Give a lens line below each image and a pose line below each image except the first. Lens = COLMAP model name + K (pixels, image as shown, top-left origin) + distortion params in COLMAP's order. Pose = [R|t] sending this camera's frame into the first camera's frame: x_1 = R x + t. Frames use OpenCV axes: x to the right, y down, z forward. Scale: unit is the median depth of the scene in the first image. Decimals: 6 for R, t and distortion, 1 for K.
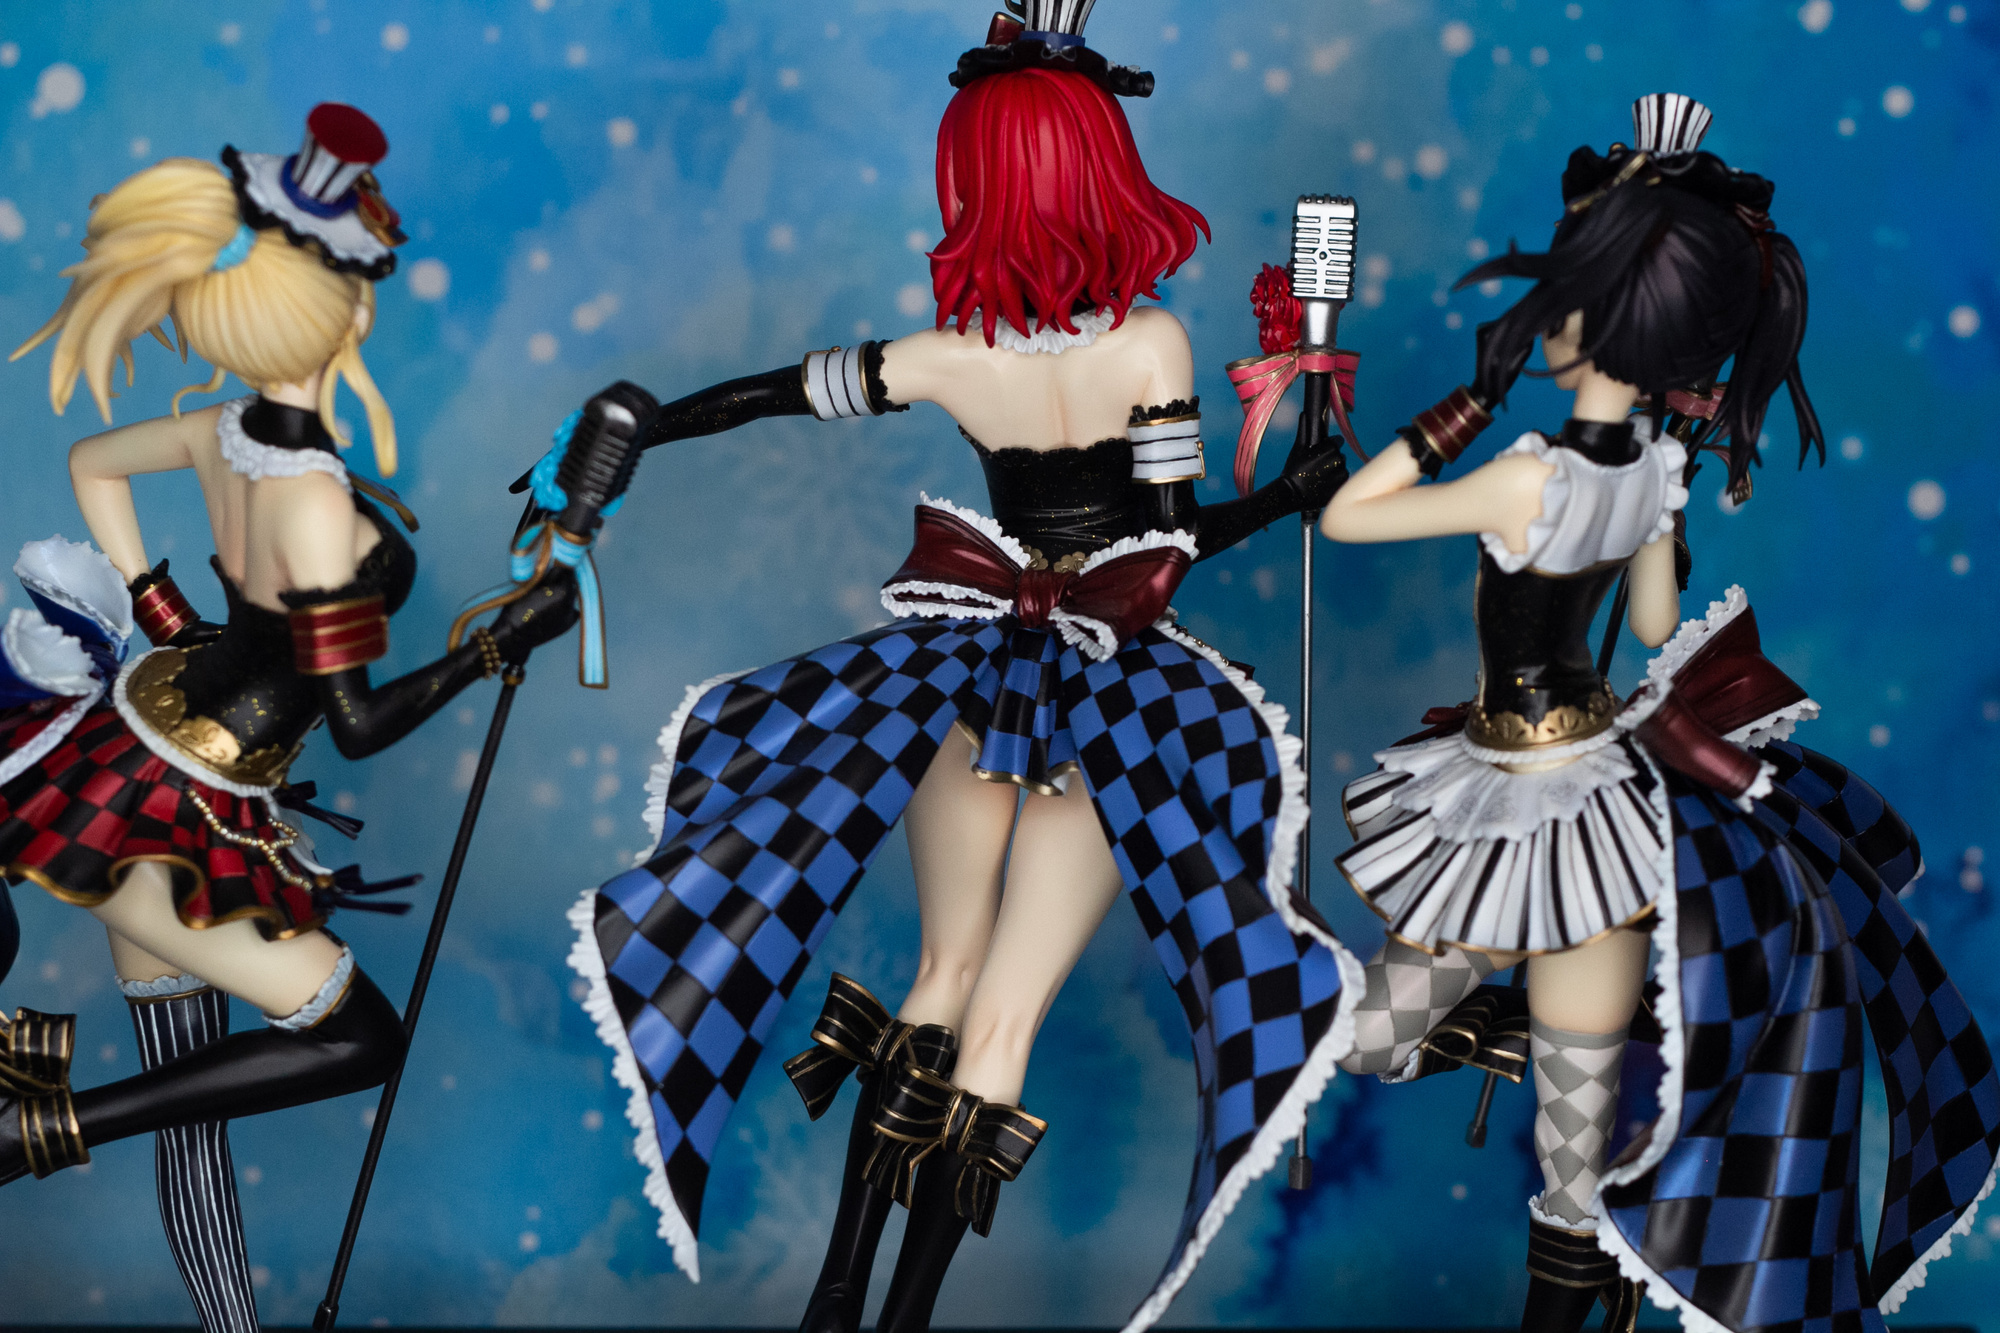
lens RADIAL K [[4979.7, 0, 1000.0], [0, 4979.7, 666.5], [0, 0, 1]] dist [-0.094475, -0.358445]
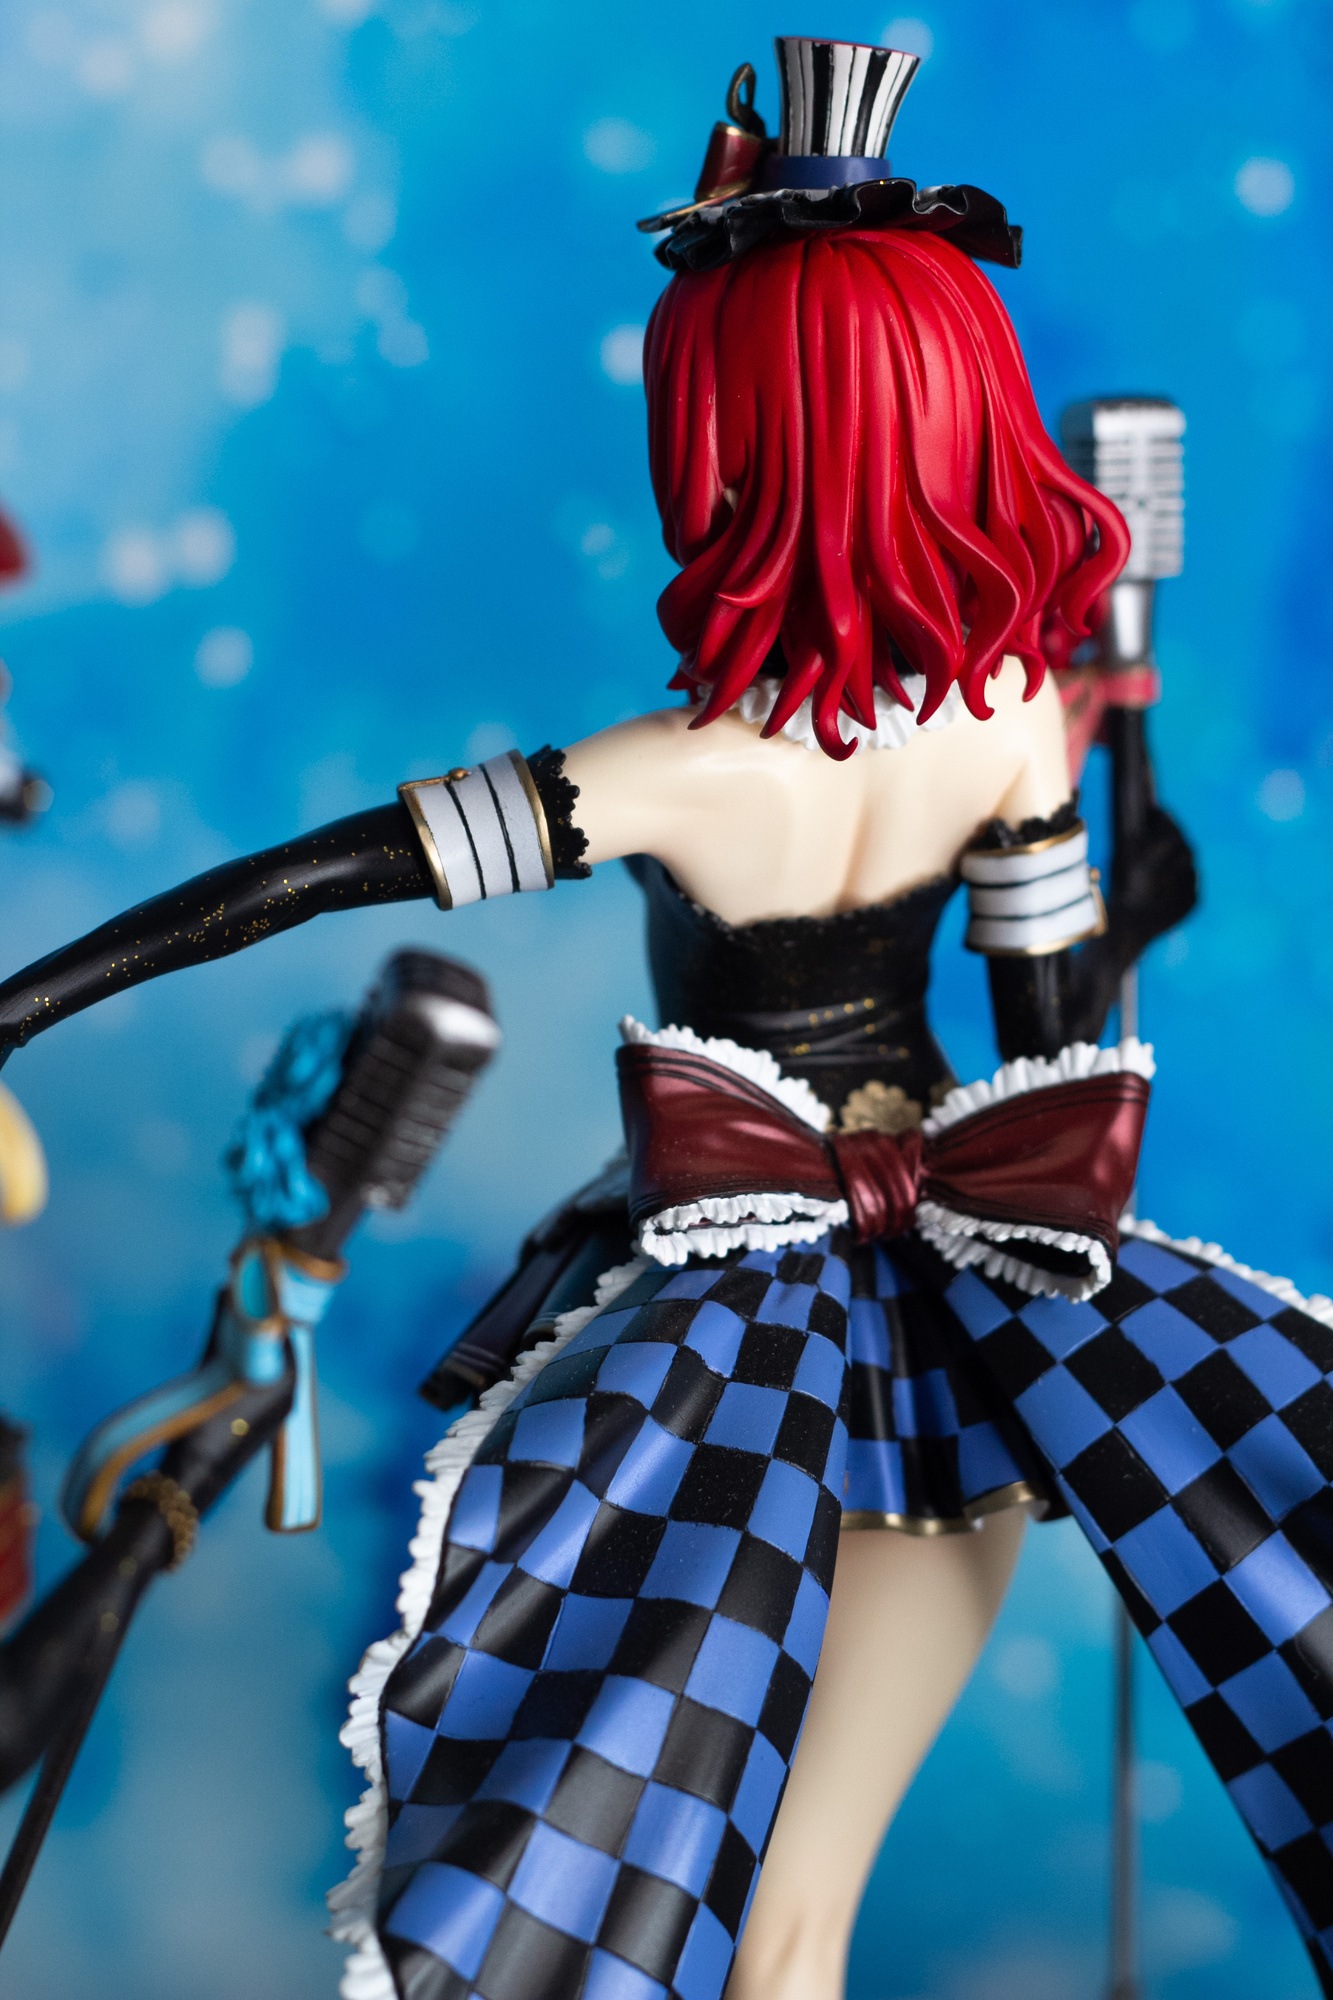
lens RADIAL K [[5060.3, 0, 555.7], [0, 5060.3, 998.6], [0, 0, 1]] dist [-0.135457, -0.049356]
pose [[0.893944, -0.135407, 0.427234, -0.267099], [0.097034, 0.989132, 0.110461, -0.102314], [-0.437548, -0.057289, 0.897368, 0.527968]]
